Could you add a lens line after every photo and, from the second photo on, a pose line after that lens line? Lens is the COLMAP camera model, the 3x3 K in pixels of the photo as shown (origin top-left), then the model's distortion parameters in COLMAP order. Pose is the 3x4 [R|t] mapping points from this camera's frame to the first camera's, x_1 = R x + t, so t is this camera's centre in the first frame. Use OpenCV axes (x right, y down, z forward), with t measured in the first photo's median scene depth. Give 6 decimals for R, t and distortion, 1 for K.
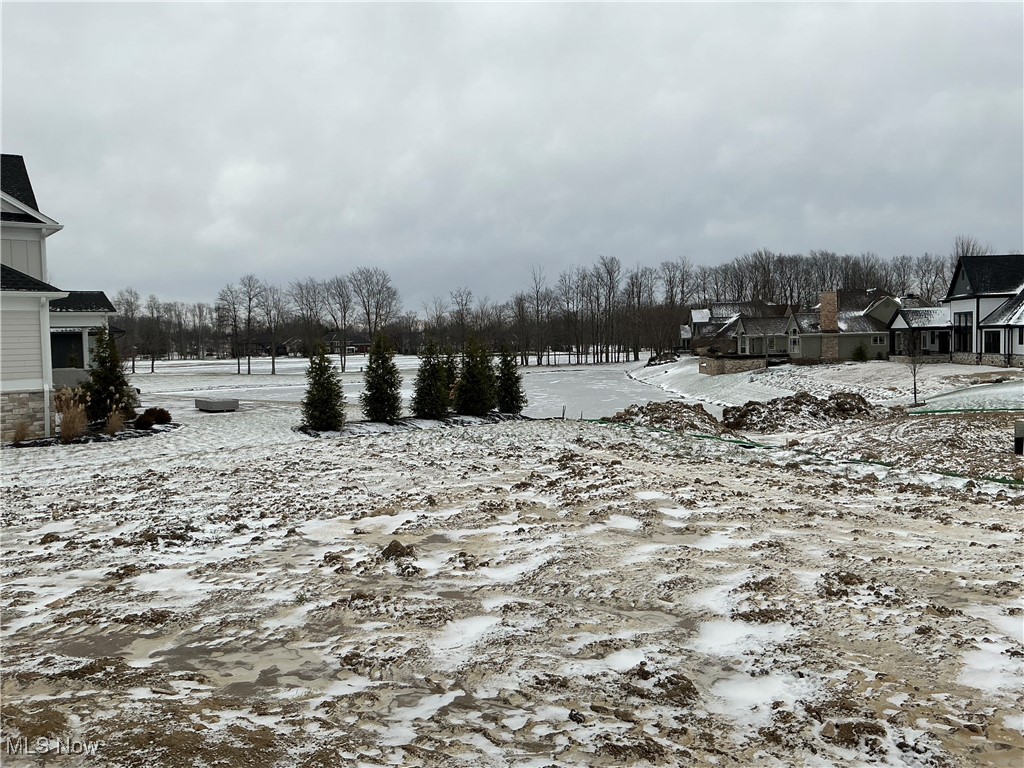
lens RADIAL K [[842.5, 0, 512.0], [0, 842.5, 384.0], [0, 0, 1]] dist [0.111001, -0.224713]
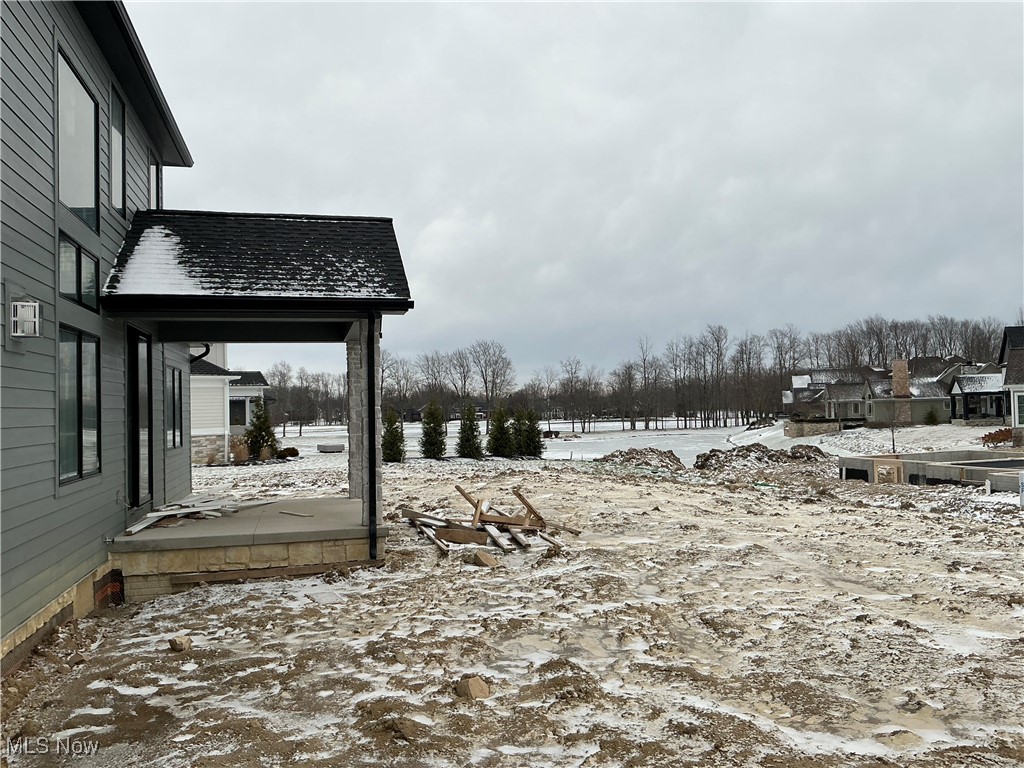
lens RADIAL K [[842.5, 0, 512.0], [0, 842.5, 384.0], [0, 0, 1]] dist [0.111001, -0.224713]
pose [[0.987682, -0.007204, -0.156309, 0.057770], [-0.005082, 0.996936, -0.078055, 0.007792], [0.156392, 0.077888, 0.984619, -0.120674]]
